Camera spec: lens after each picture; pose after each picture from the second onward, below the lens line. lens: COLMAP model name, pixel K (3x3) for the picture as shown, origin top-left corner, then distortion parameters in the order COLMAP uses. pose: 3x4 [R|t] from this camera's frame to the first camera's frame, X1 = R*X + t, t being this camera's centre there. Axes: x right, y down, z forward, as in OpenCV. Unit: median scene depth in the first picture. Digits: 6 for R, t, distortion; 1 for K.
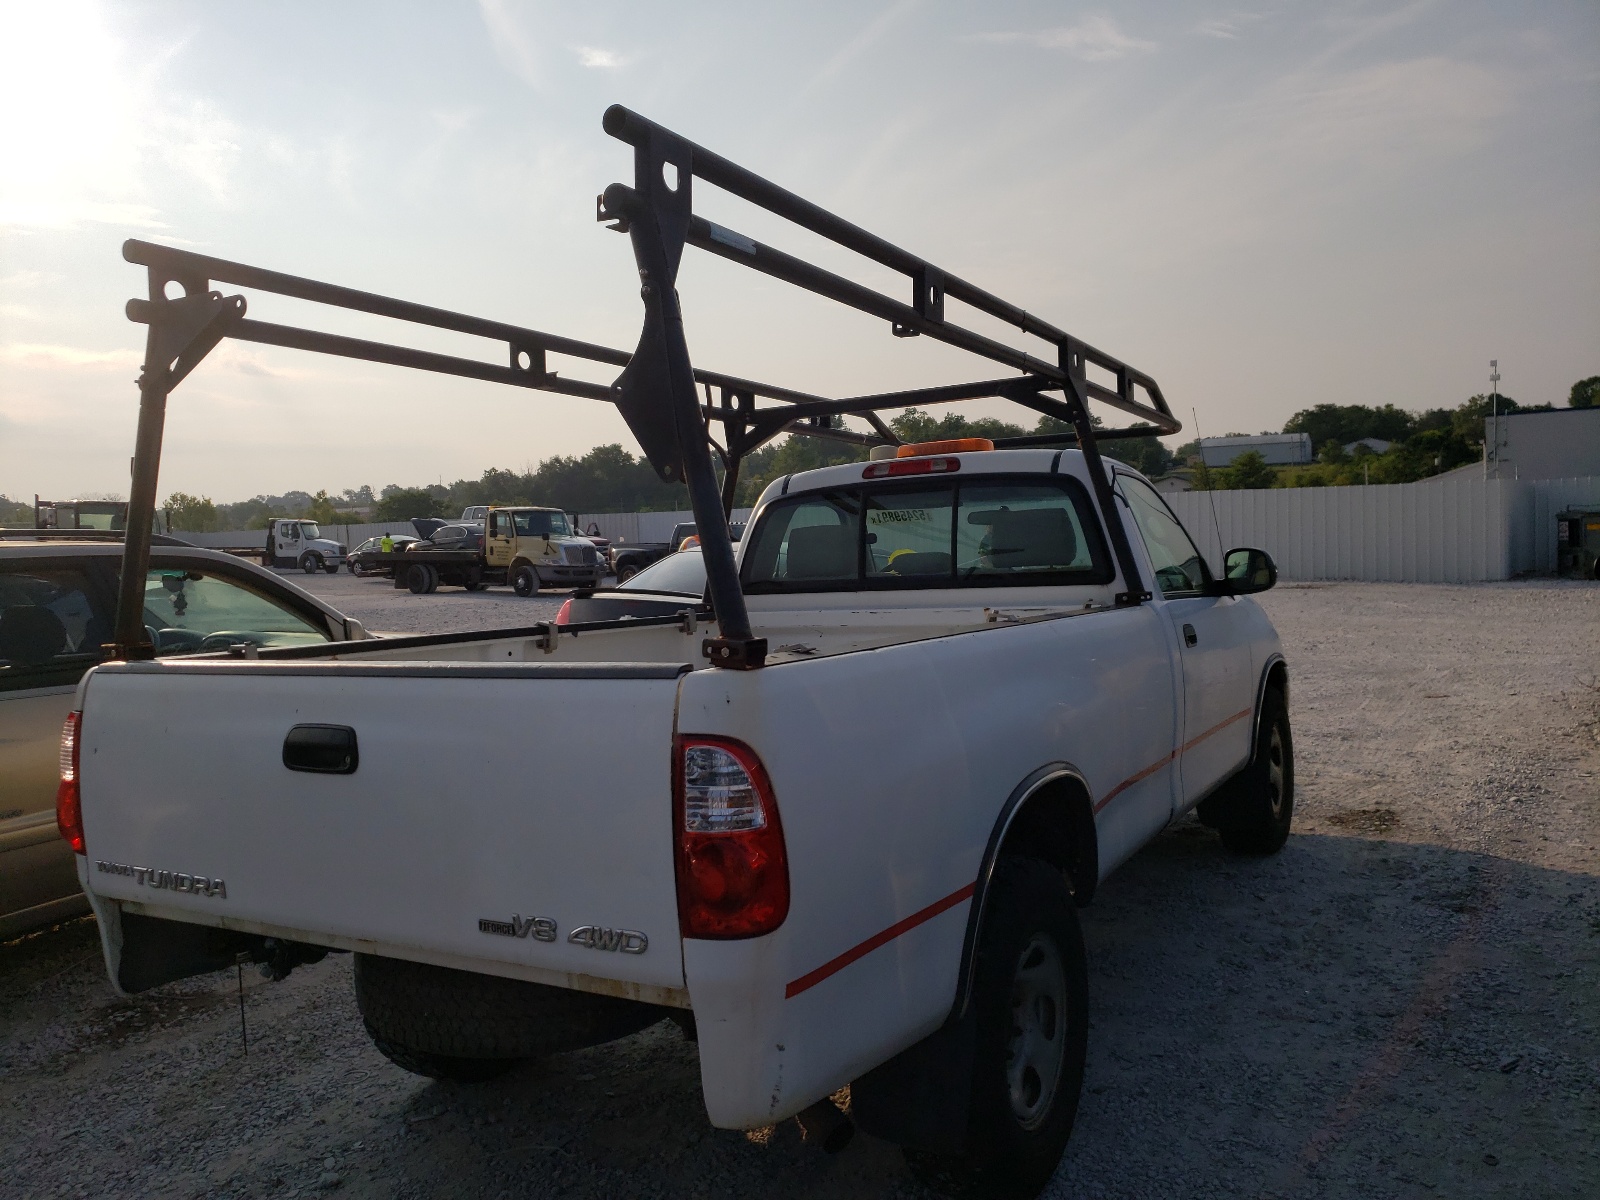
lens RADIAL K [[1208.0, 0, 799.5], [0, 1208.0, 673.5], [0, 0, 1]] dist [0.039968, 0.000492]
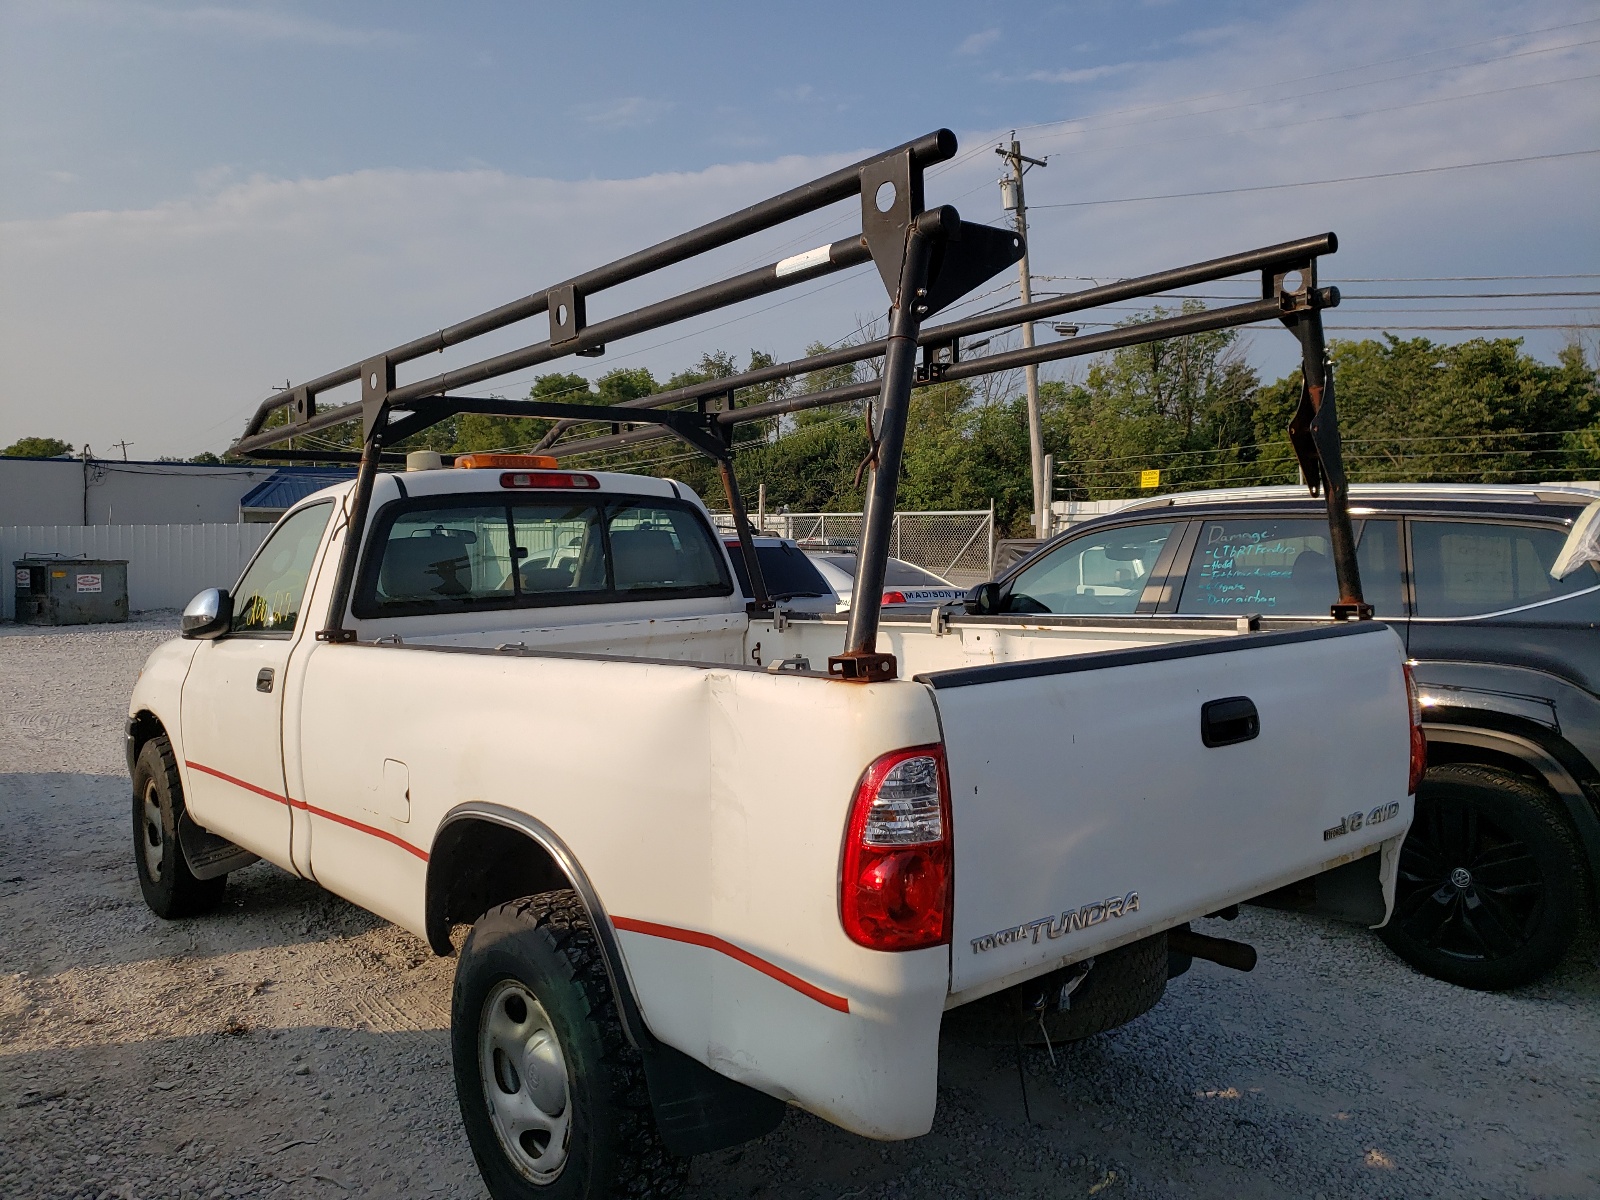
lens RADIAL K [[1235.2, 0, 800.0], [0, 1235.2, 600.0], [0, 0, 1]] dist [0.002018, -0.000100]
pose [[0.355165, -0.002410, 0.934800, -0.756266], [0.096943, 0.994700, -0.034268, -0.021156], [-0.929763, 0.102793, 0.353517, 0.467168]]
